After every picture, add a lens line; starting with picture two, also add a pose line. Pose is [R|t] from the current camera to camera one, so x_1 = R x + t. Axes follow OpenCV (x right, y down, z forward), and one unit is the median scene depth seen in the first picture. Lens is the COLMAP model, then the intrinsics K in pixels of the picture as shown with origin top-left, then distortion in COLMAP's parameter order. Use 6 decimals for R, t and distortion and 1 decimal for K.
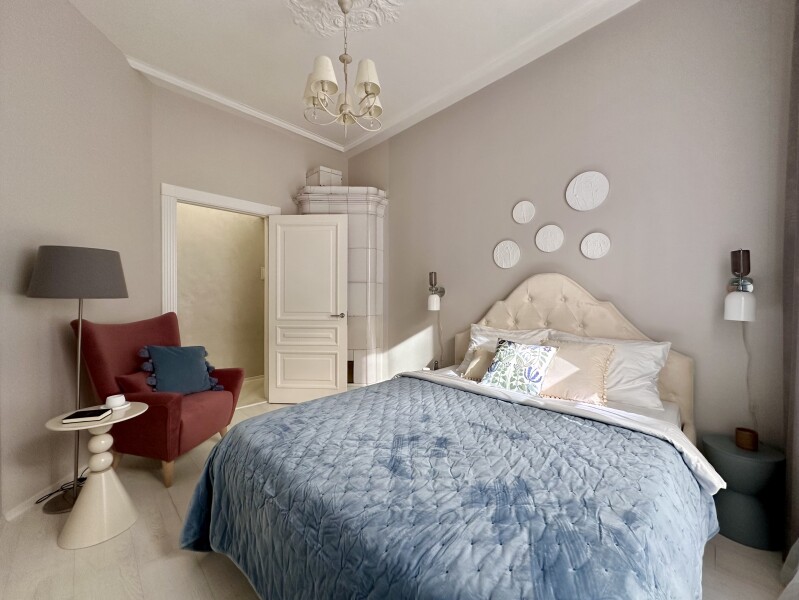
lens RADIAL K [[319.2, 0, 400.2], [0, 319.2, 300.5], [0, 0, 1]] dist [0.011853, 0.000580]
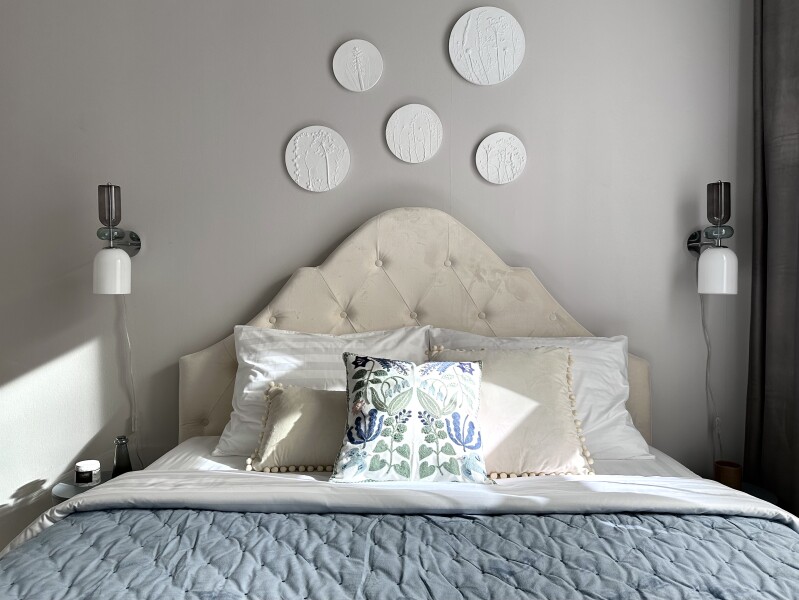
lens RADIAL K [[579.6, 0, 397.8], [0, 579.6, 295.0], [0, 0, 1]] dist [0.037200, -0.005736]
pose [[0.733541, -0.005129, 0.679626, -0.140195], [0.005002, 0.999985, 0.002147, 0.043419], [-0.679627, 0.001825, 0.733556, 0.423115]]
